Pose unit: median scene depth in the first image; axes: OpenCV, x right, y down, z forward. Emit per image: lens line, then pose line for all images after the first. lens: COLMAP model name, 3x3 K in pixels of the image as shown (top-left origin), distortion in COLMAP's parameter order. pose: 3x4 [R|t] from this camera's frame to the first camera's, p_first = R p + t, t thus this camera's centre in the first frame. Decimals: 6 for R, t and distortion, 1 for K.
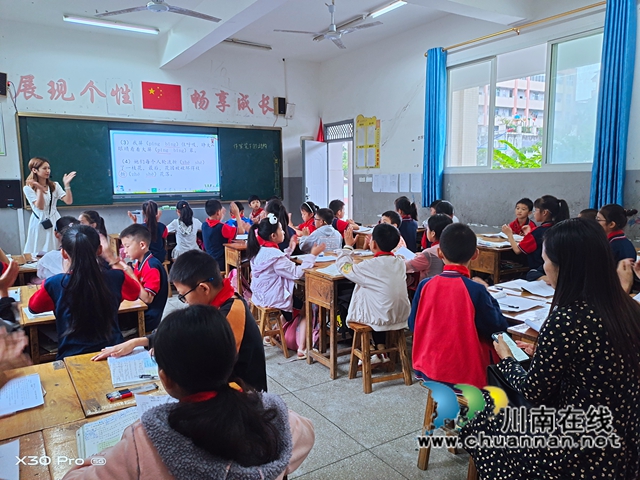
lens RADIAL K [[471.3, 0, 320.0], [0, 471.3, 240.0], [0, 0, 1]] dist [0.003770, 0.001881]
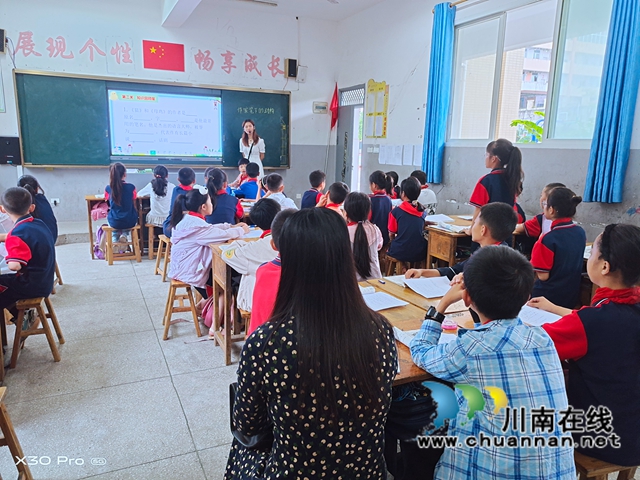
lens RADIAL K [[474.5, 0, 320.0], [0, 474.5, 240.0], [0, 0, 1]] dist [-0.000706, 0.003854]
pose [[0.990664, 0.060719, -0.122061, 0.134595], [-0.052907, 0.996399, 0.066254, -0.008342], [0.125644, -0.059177, 0.990309, 0.052406]]
